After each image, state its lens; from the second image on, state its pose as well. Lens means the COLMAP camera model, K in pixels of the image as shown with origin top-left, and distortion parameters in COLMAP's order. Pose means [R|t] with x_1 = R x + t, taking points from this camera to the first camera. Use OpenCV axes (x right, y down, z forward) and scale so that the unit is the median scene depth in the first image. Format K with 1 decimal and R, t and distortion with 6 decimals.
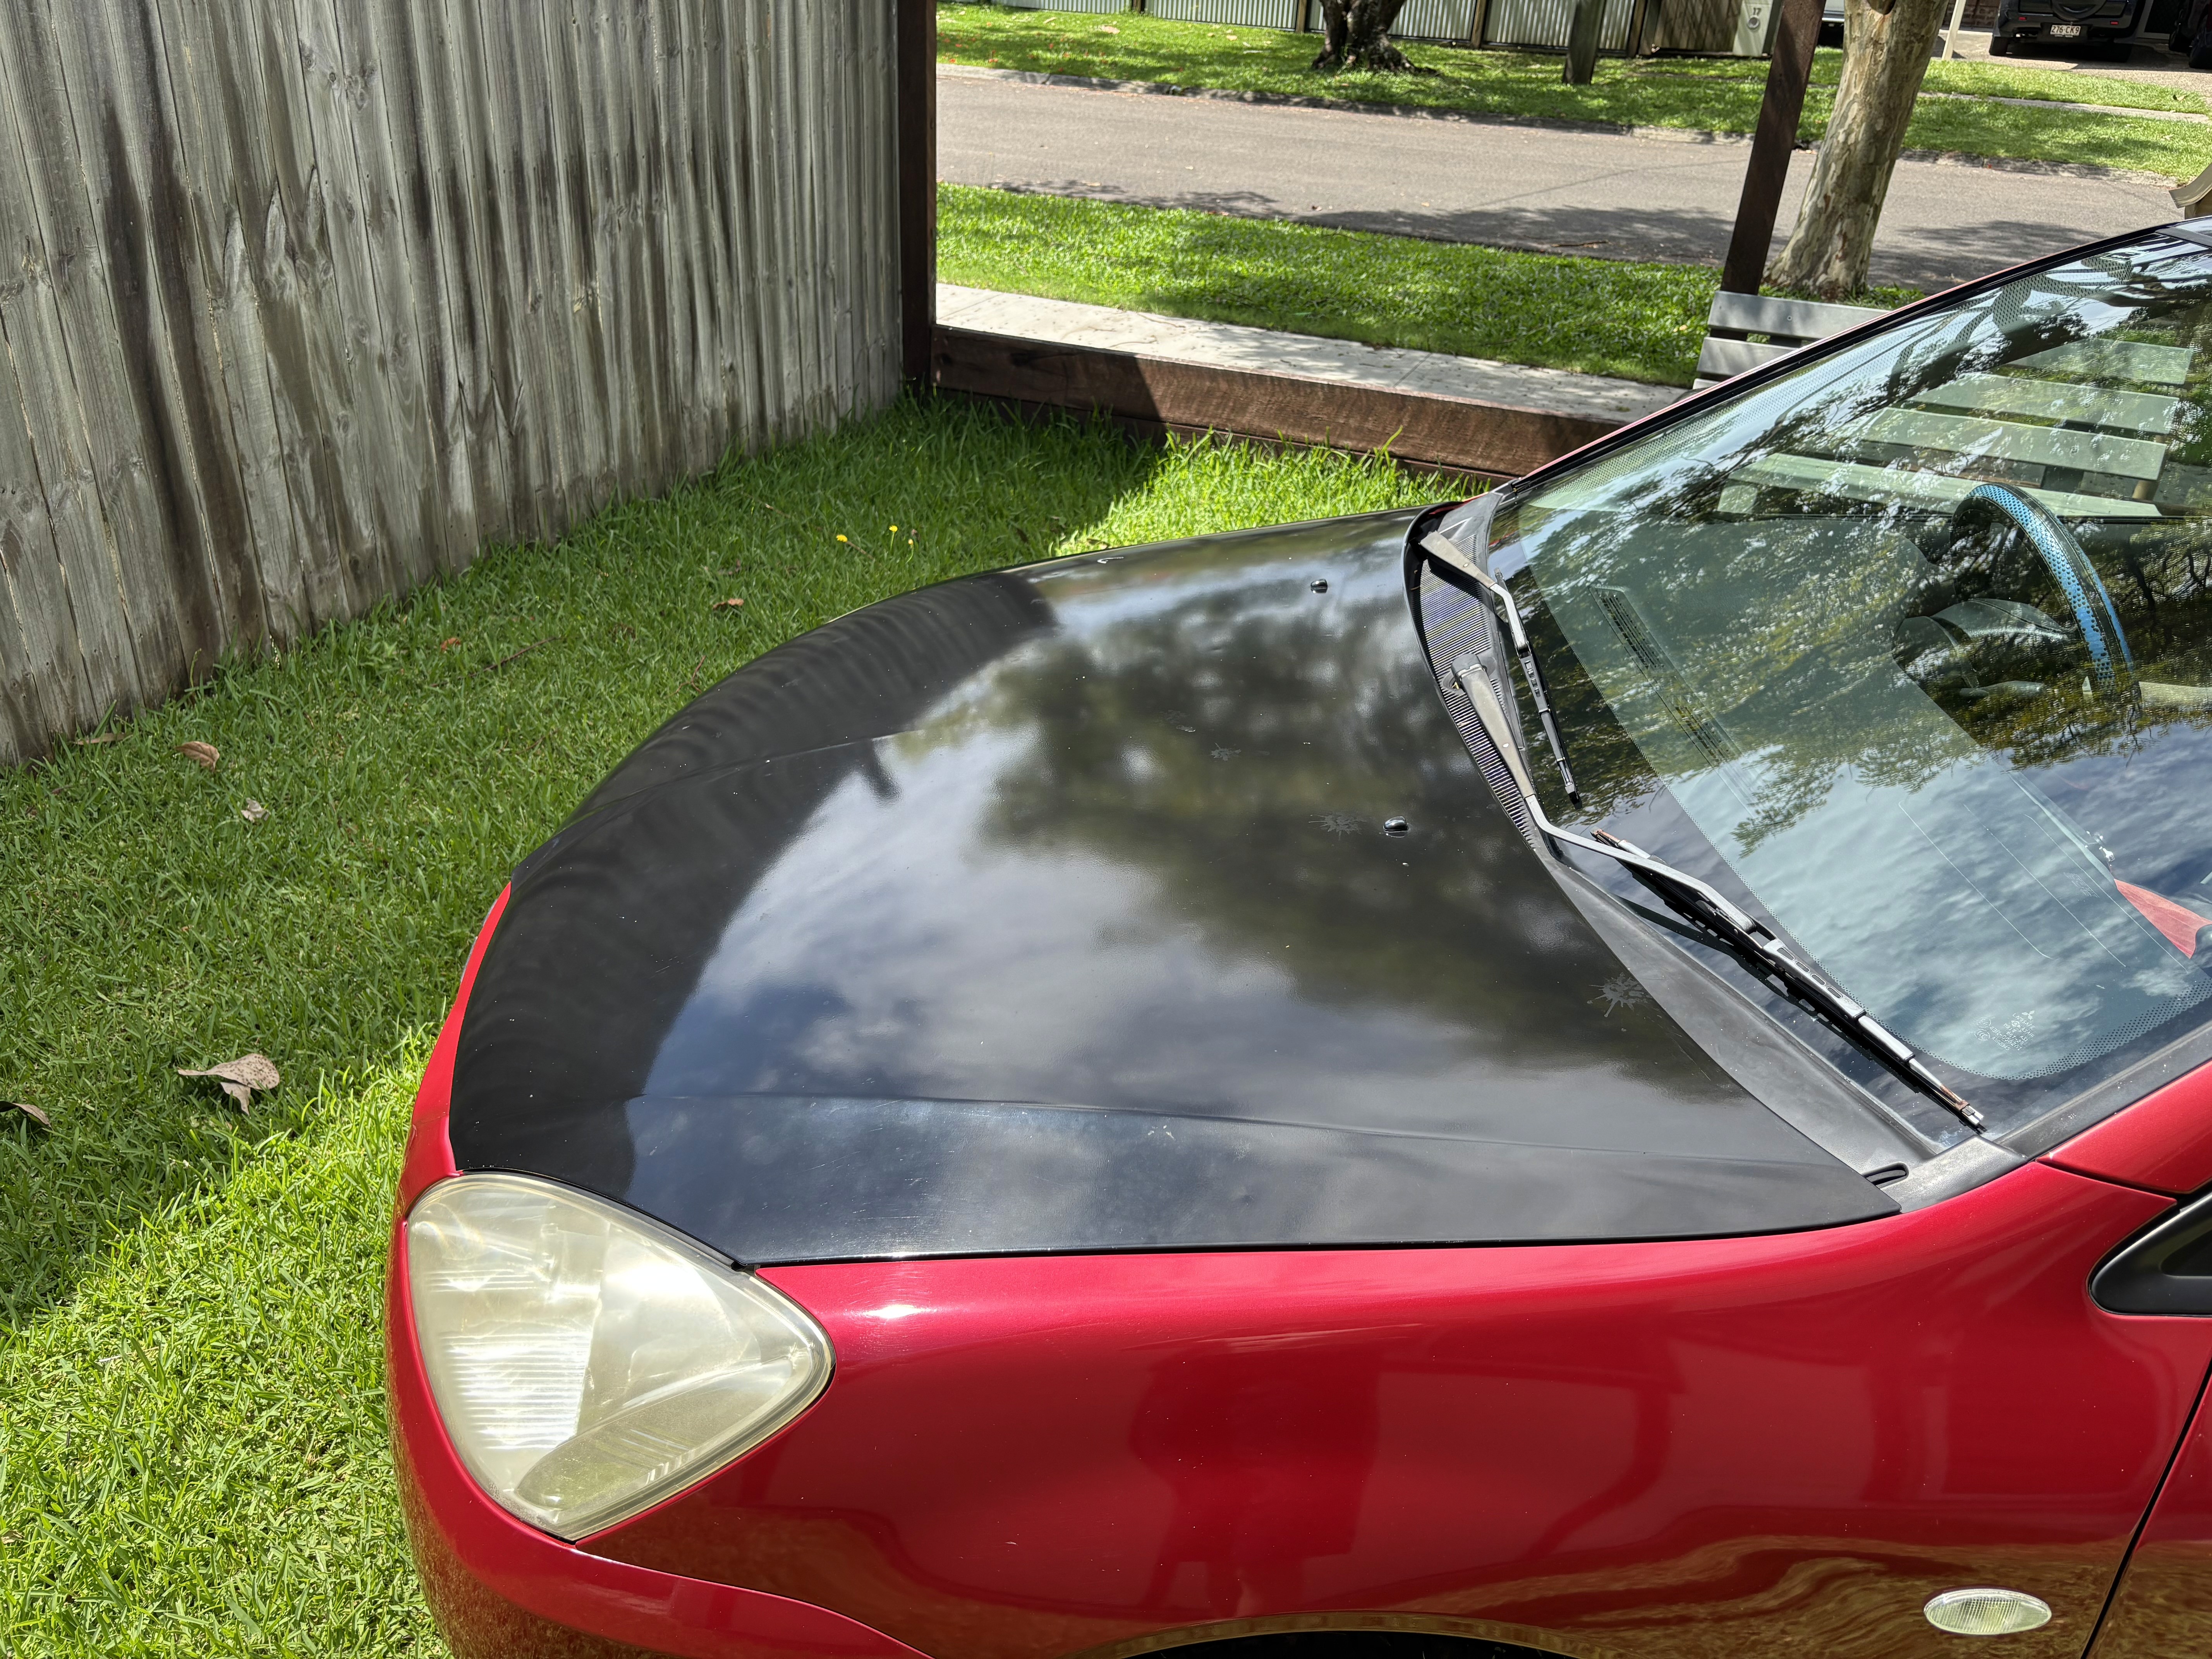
lens RADIAL K [[1653.5, 0, 1106.0], [0, 1653.5, 829.5], [0, 0, 1]] dist [-0.027728, -0.003666]
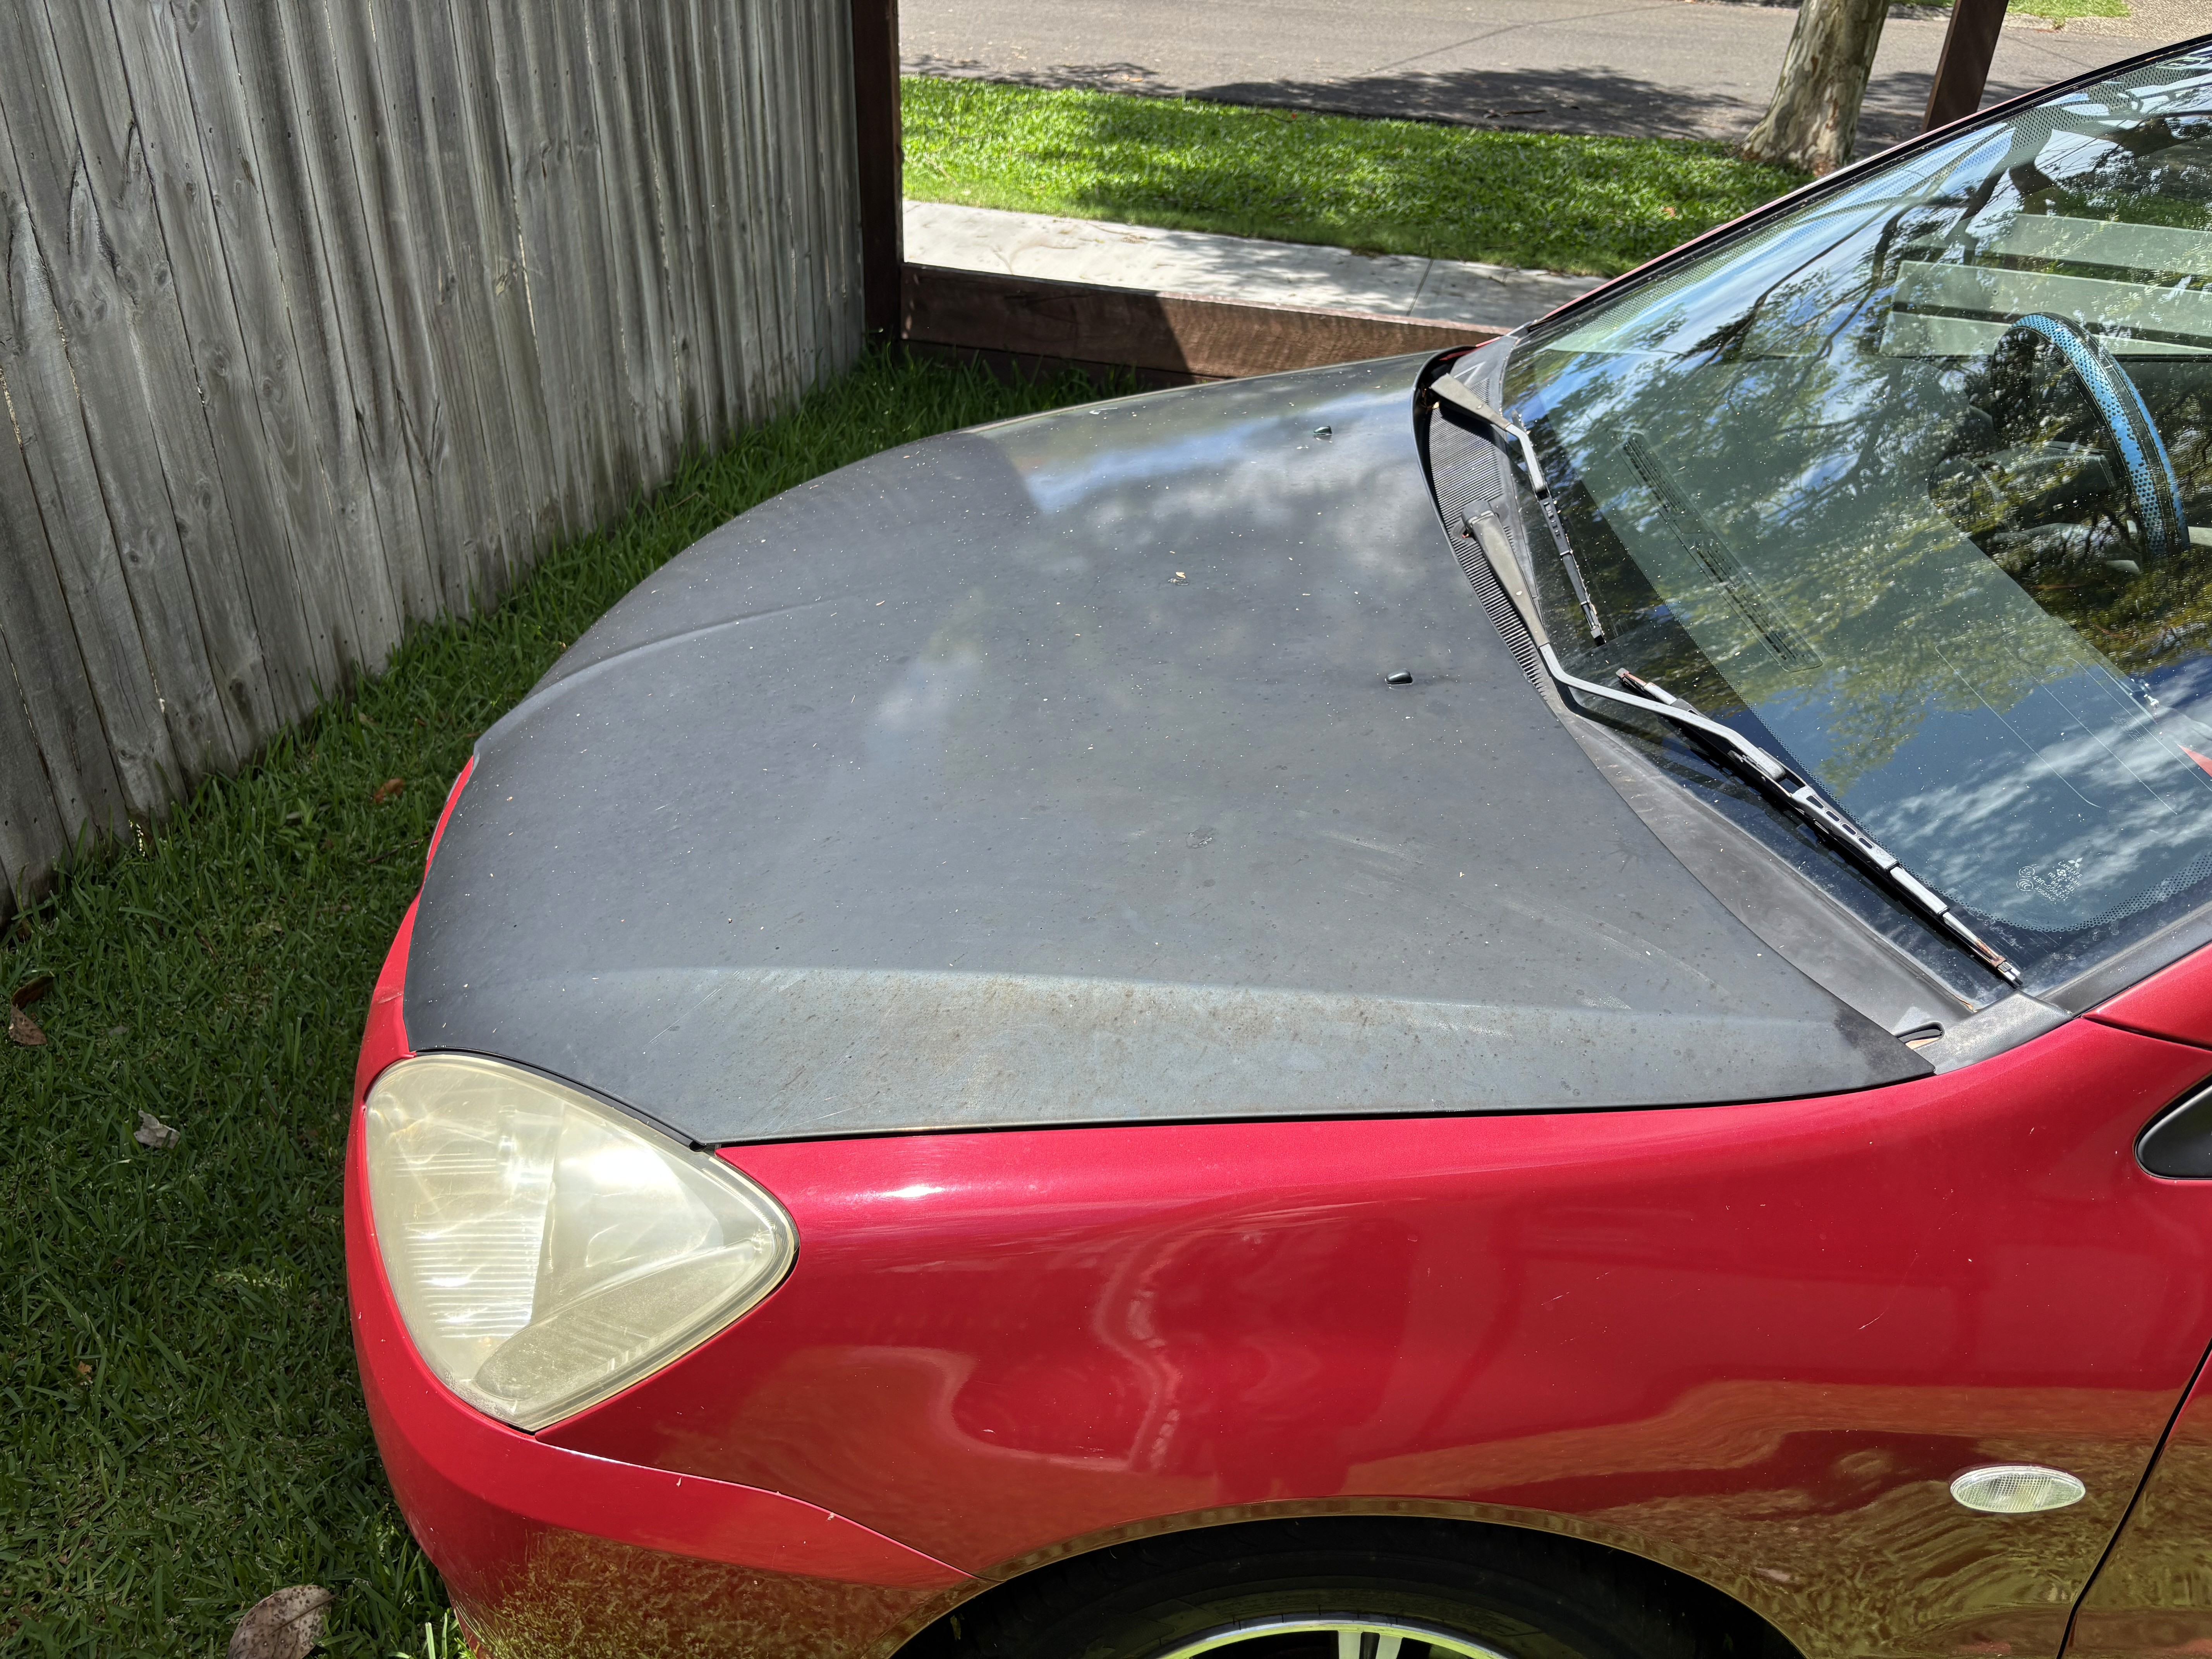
lens RADIAL K [[1653.5, 0, 1106.0], [0, 1653.5, 829.5], [0, 0, 1]] dist [-0.027728, -0.003666]
pose [[0.992774, -0.073247, 0.095051, -0.114637], [0.066254, 0.994998, 0.074759, -0.093472], [-0.100051, -0.067921, 0.992661, 0.188214]]
